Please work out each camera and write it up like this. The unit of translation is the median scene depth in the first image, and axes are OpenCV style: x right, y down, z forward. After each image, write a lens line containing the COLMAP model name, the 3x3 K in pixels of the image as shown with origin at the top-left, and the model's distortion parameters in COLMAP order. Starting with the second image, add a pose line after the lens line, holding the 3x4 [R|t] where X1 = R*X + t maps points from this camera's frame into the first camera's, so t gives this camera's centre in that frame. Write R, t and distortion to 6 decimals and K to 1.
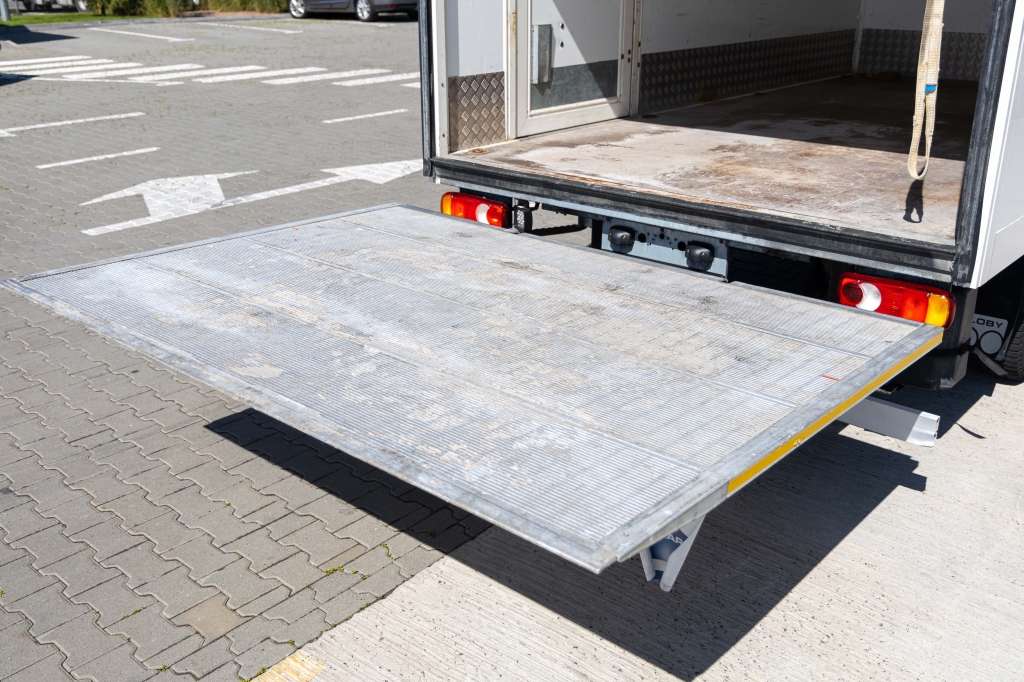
lens RADIAL K [[999.2, 0, 512.4], [0, 999.2, 341.1], [0, 0, 1]] dist [0.013240, 0.000000]
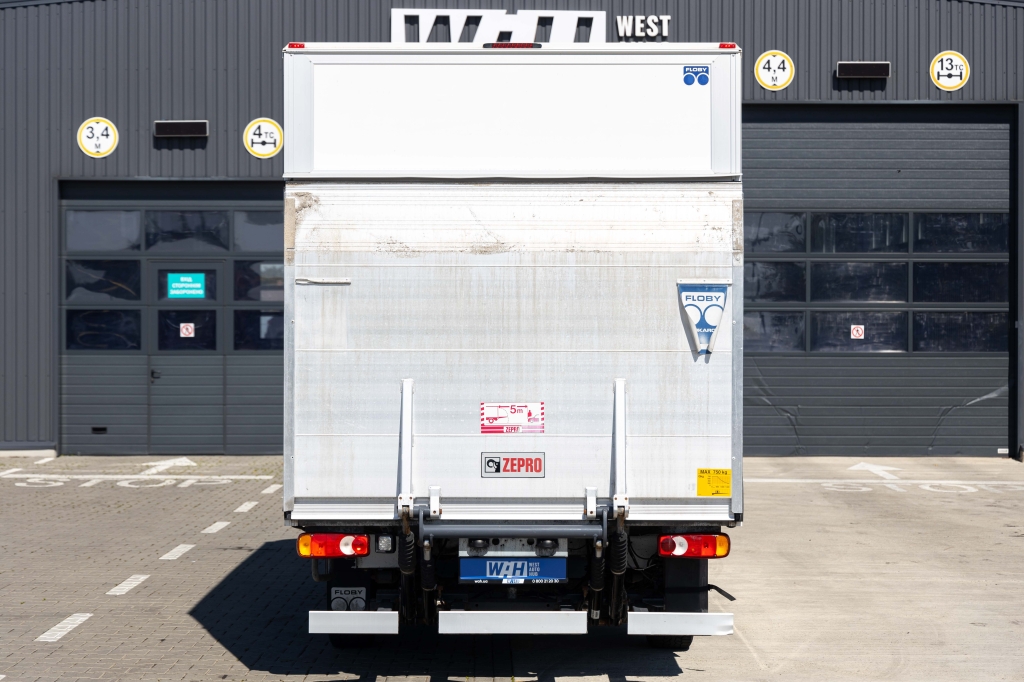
lens RADIAL K [[2101.5, 0, 501.5], [0, 2101.5, 337.4], [0, 0, 1]] dist [0.009683, 0.000000]
pose [[0.752921, -0.001958, 0.658109, -1.437434], [0.235140, 0.934788, -0.266235, 0.326342], [-0.614670, 0.355201, 0.704281, -0.889918]]
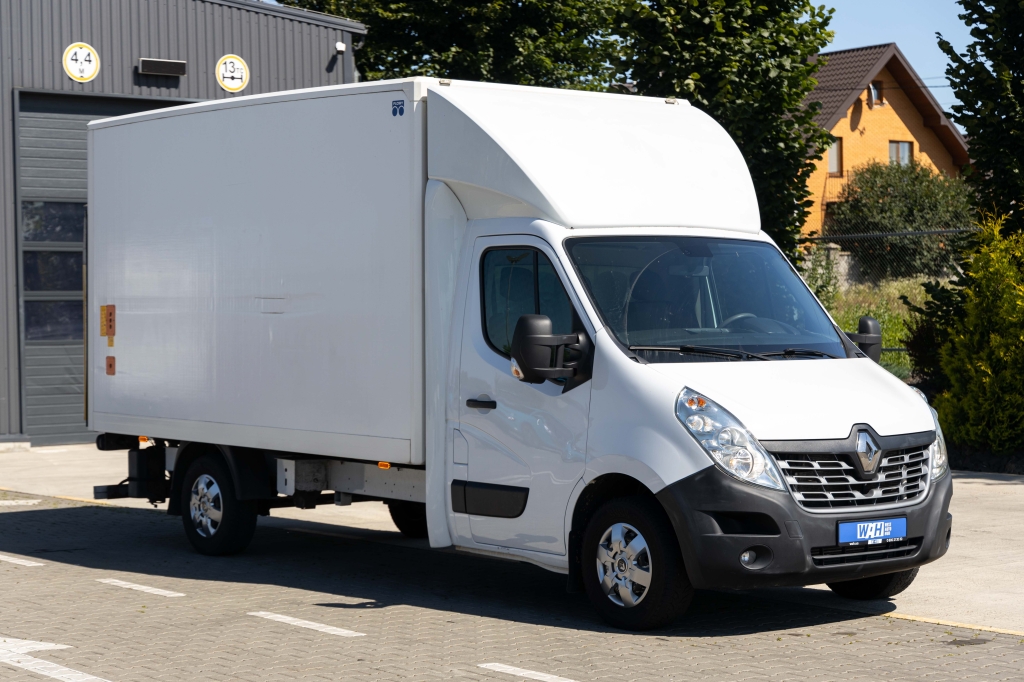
lens RADIAL K [[2054.4, 0, 508.7], [0, 2054.4, 332.5], [0, 0, 1]] dist [0.008096, 0.000000]
pose [[0.195268, -0.009442, 0.980704, -2.478857], [0.368775, 0.927278, -0.064499, -0.279249], [-0.908777, 0.374254, 0.184550, 0.757159]]
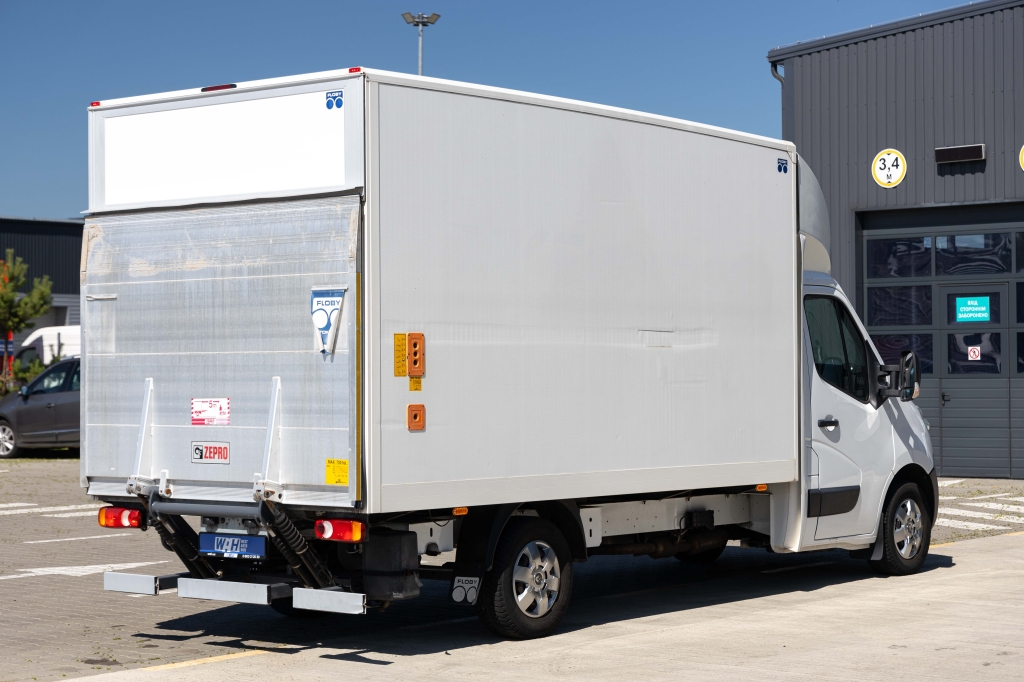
lens RADIAL K [[2101.5, 0, 495.2], [0, 2101.5, 343.8], [0, 0, 1]] dist [0.009683, 0.000000]
pose [[0.999557, -0.007063, 0.028902, 0.384179], [0.017287, 0.928487, -0.370962, 0.710052], [-0.024215, 0.371298, 0.928198, -1.747548]]
